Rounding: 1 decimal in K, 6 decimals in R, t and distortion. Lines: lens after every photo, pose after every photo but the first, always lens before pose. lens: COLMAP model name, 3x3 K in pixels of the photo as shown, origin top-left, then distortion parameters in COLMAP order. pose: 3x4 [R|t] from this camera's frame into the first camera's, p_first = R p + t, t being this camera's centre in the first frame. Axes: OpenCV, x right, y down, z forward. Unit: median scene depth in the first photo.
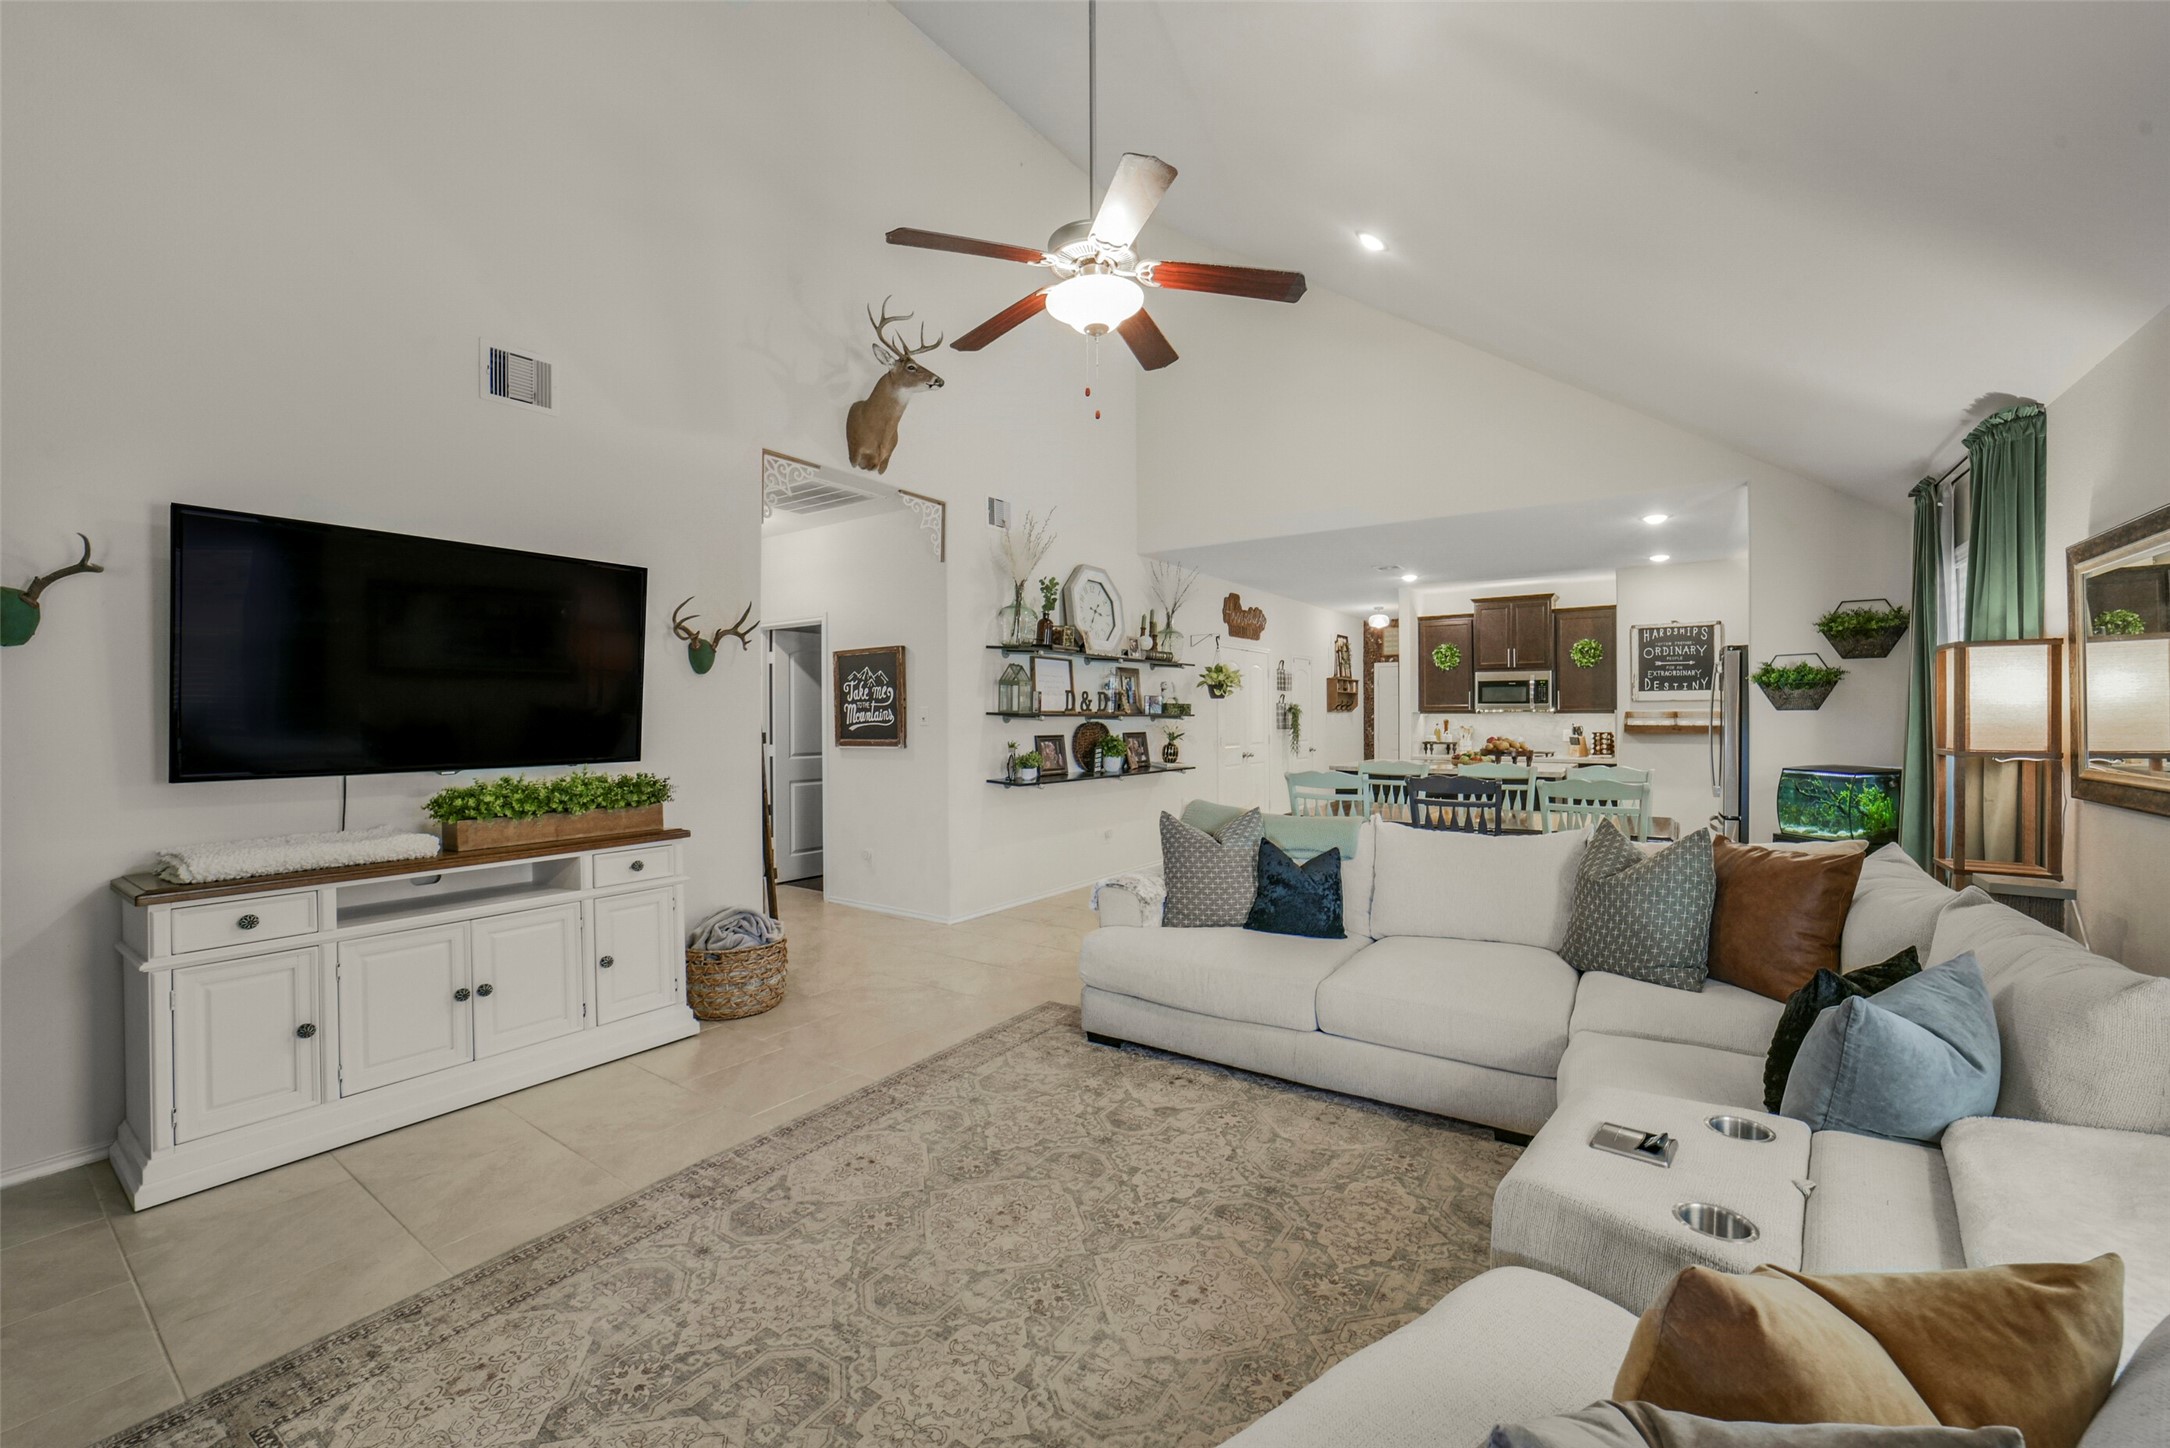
lens RADIAL K [[863.4, 0, 1105.2], [0, 863.4, 713.5], [0, 0, 1]] dist [-0.044111, 0.009583]
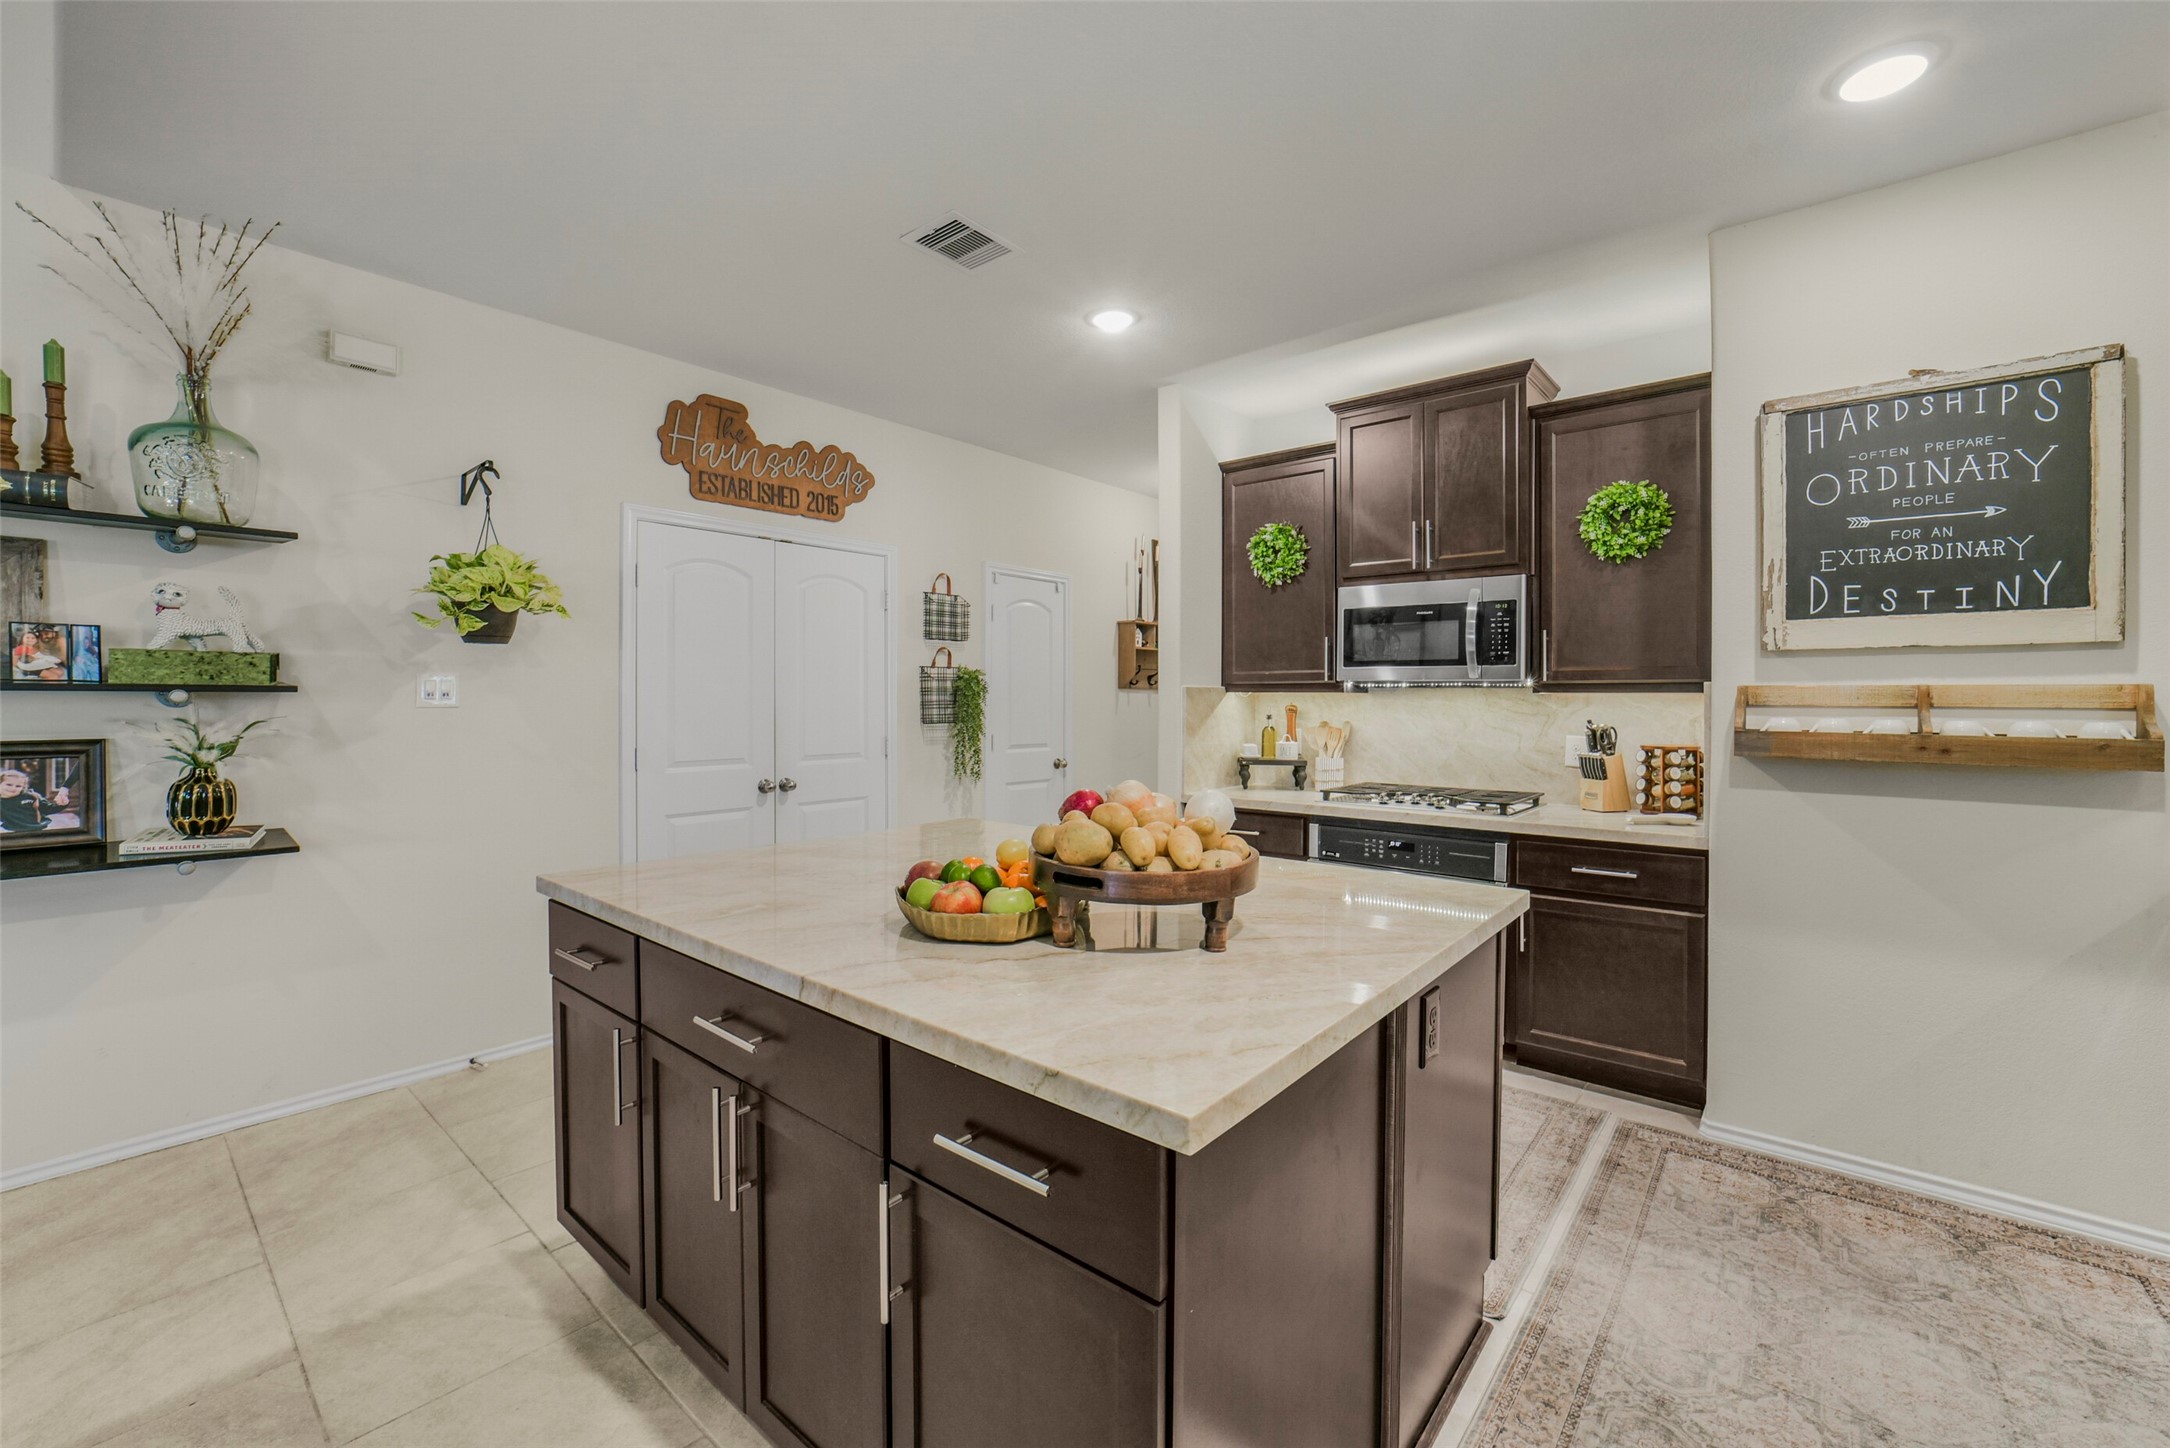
lens RADIAL K [[873.6, 0, 1093.5], [0, 873.6, 703.4], [0, 0, 1]] dist [-0.044222, 0.010117]
pose [[0.994803, 0.007283, -0.101559, 0.427253], [-0.006340, 0.999934, 0.009607, 0.002493], [0.101623, -0.008913, 0.994783, 0.695438]]
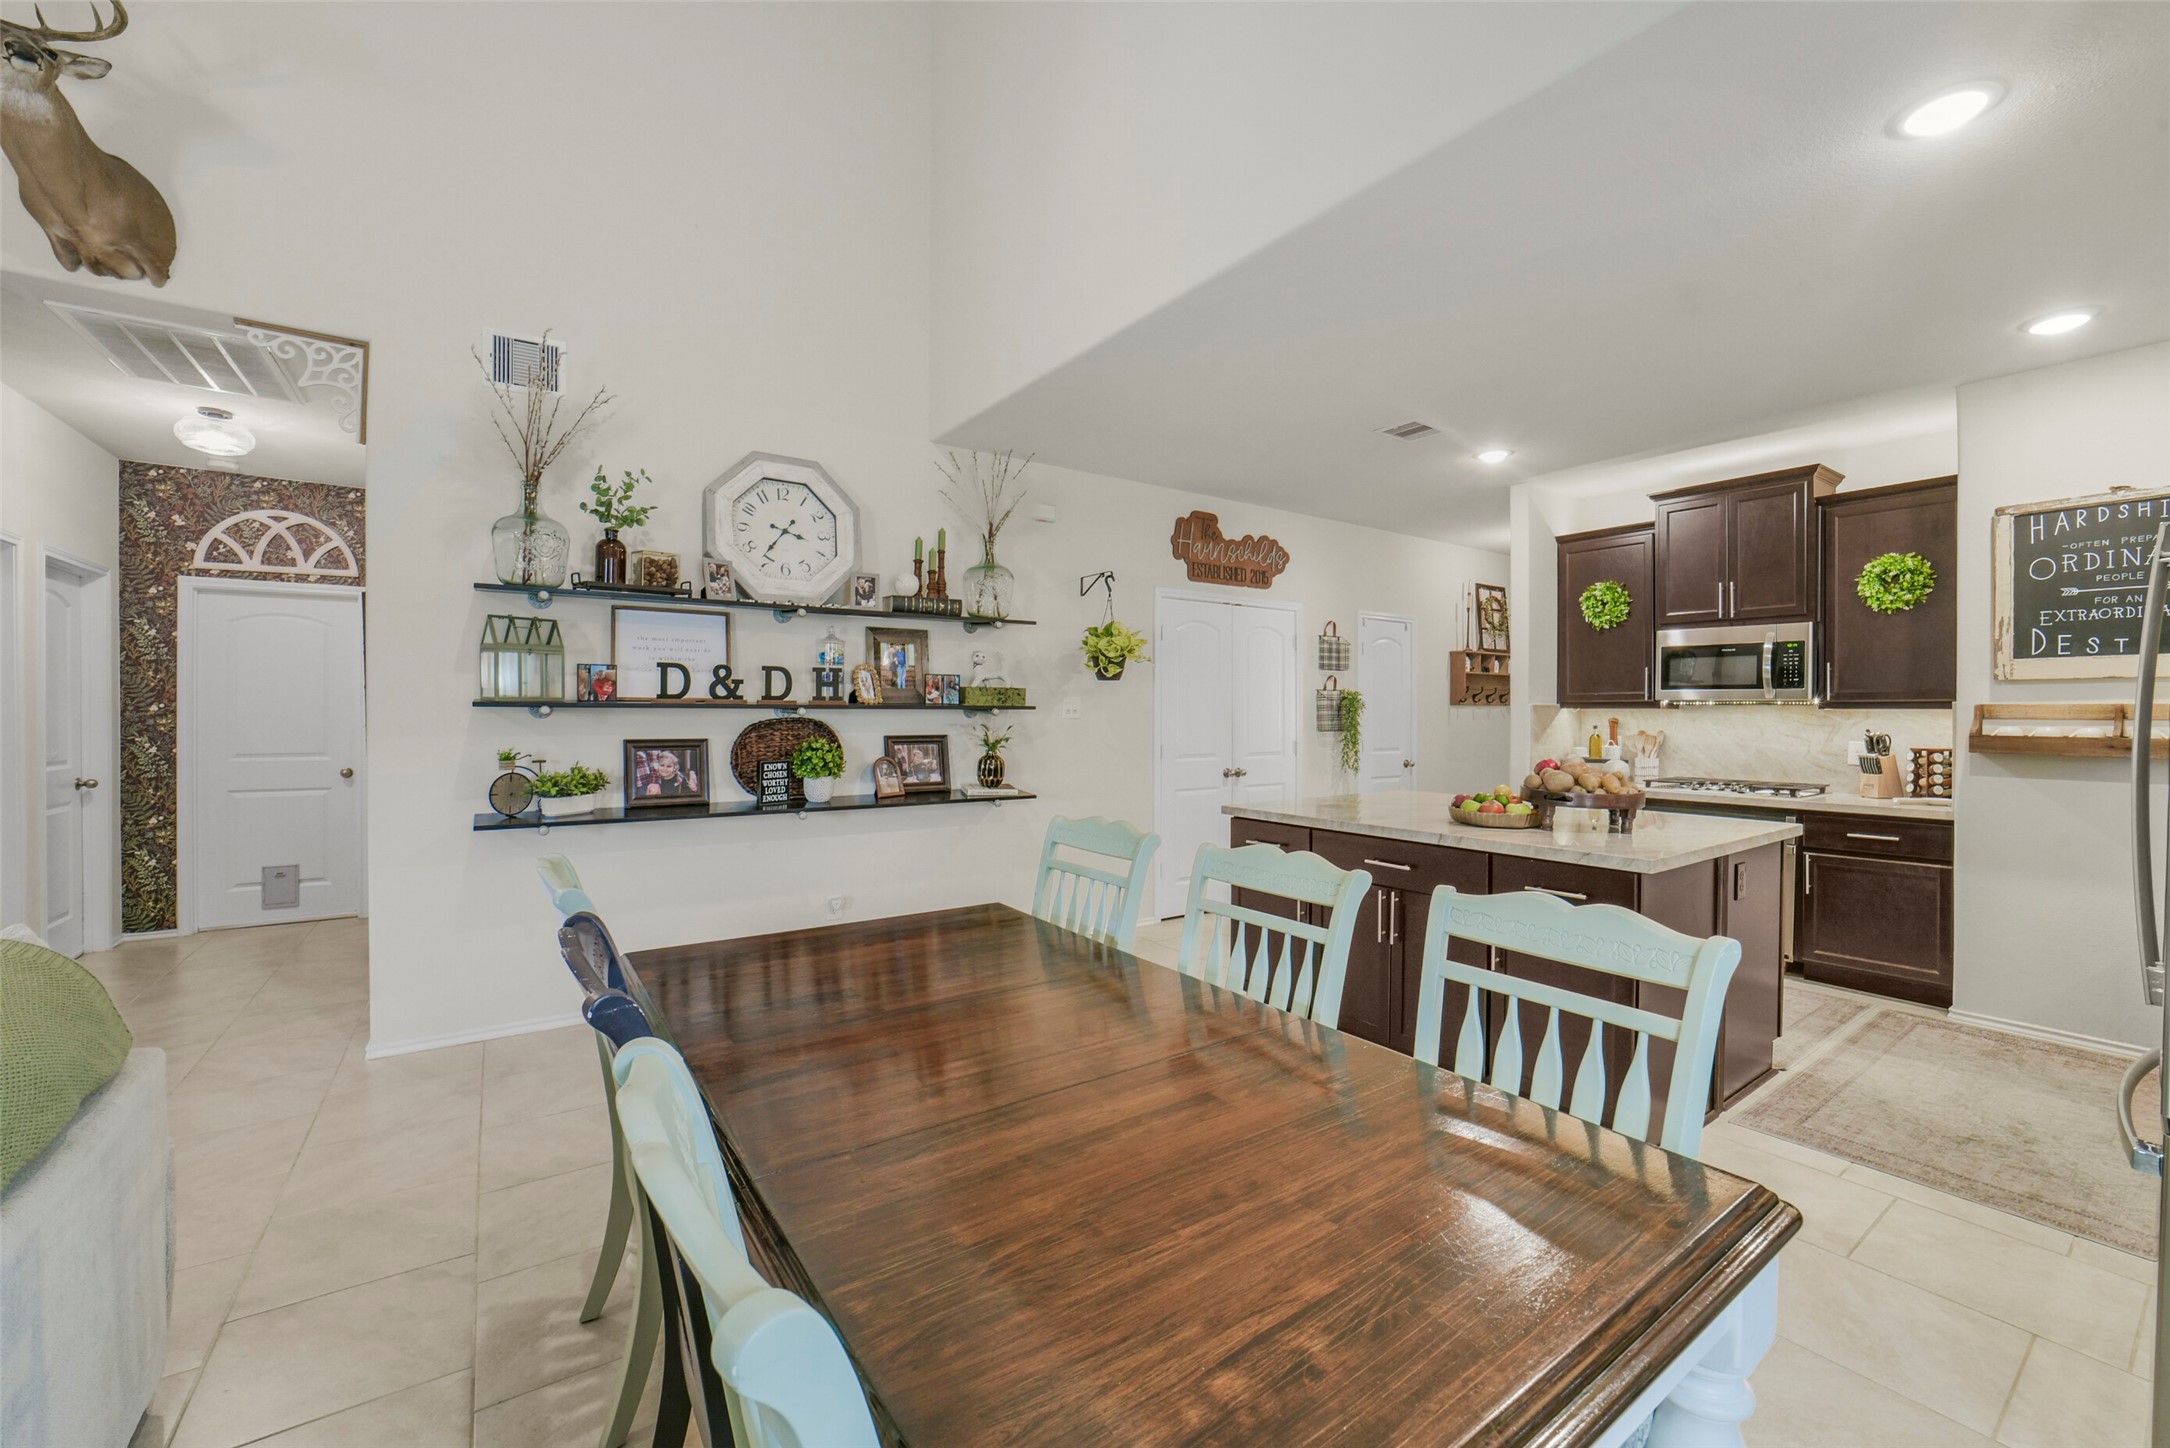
lens RADIAL K [[874.2, 0, 1113.4], [0, 874.2, 718.8], [0, 0, 1]] dist [-0.045978, 0.011028]
pose [[0.939384, 0.008773, -0.342754, 0.352906], [-0.004813, 0.999912, 0.012401, 0.001865], [0.342832, -0.009999, 0.939343, 0.449296]]
